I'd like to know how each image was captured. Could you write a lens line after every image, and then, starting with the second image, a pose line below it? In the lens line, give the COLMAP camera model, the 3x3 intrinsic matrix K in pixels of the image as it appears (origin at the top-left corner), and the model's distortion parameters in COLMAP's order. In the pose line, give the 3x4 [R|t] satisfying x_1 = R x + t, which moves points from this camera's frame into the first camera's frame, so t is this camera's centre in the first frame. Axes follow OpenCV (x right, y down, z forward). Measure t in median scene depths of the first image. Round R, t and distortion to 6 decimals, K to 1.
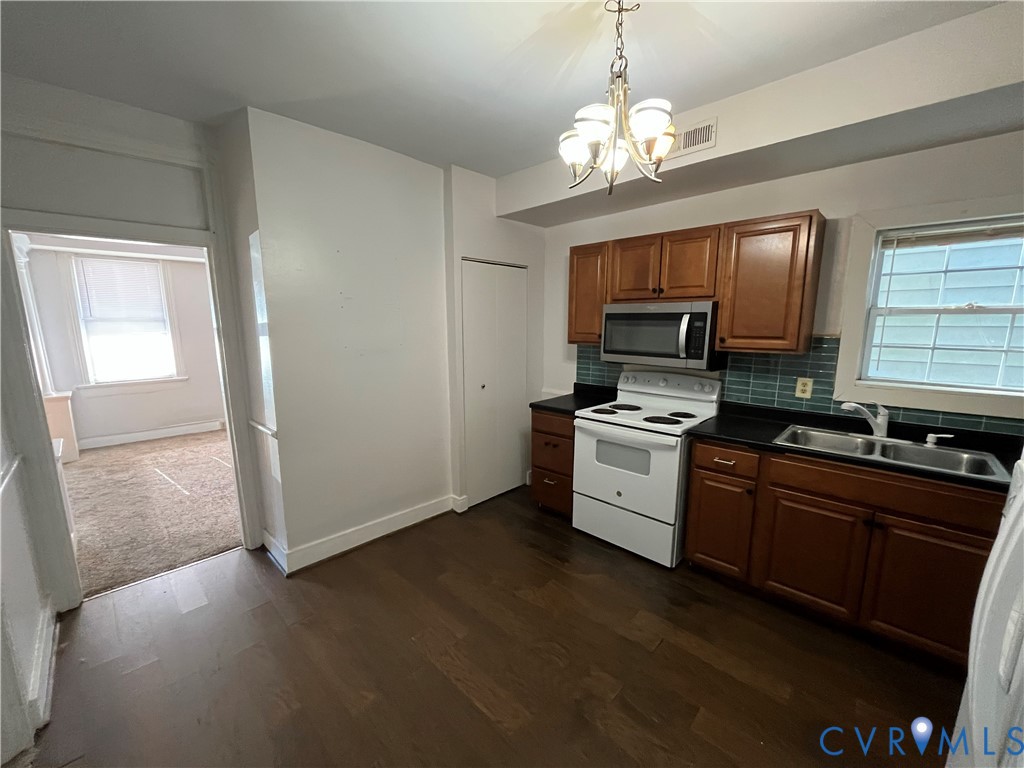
lens RADIAL K [[418.3, 0, 509.6], [0, 418.3, 390.9], [0, 0, 1]] dist [-0.001350, -0.000495]
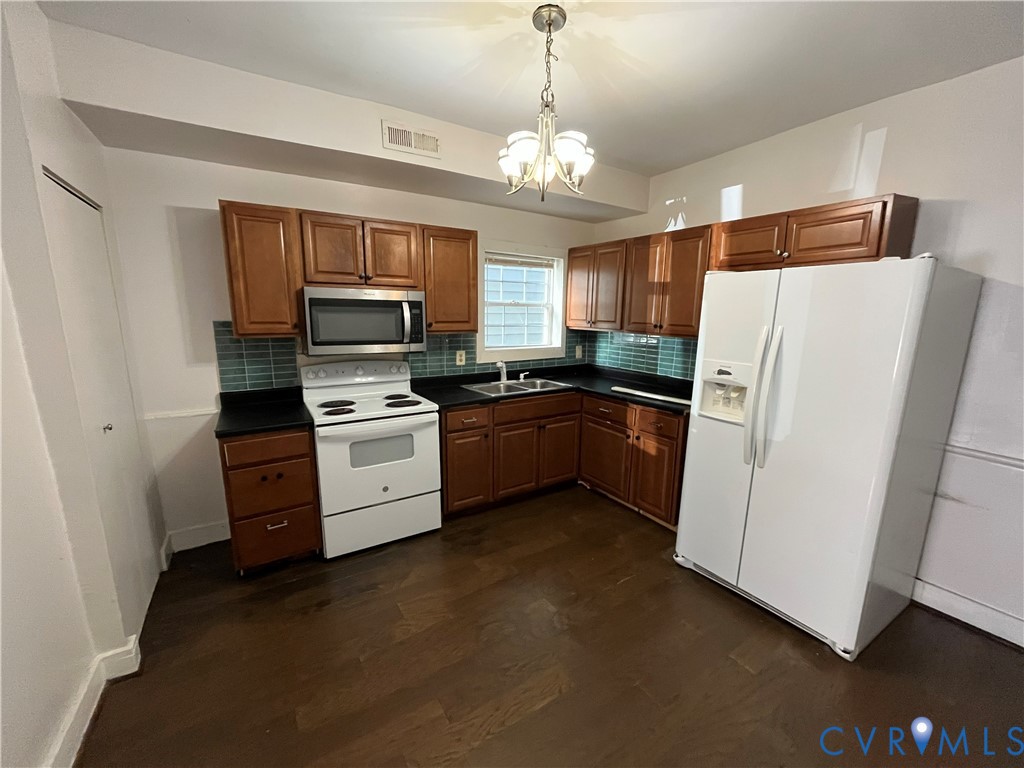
lens RADIAL K [[418.3, 0, 509.6], [0, 418.3, 390.9], [0, 0, 1]] dist [-0.001350, -0.000495]
pose [[0.223577, -0.178919, 0.958124, -0.602528], [0.148735, 0.977758, 0.147878, -0.080199], [-0.963271, 0.109444, 0.245215, 0.507214]]
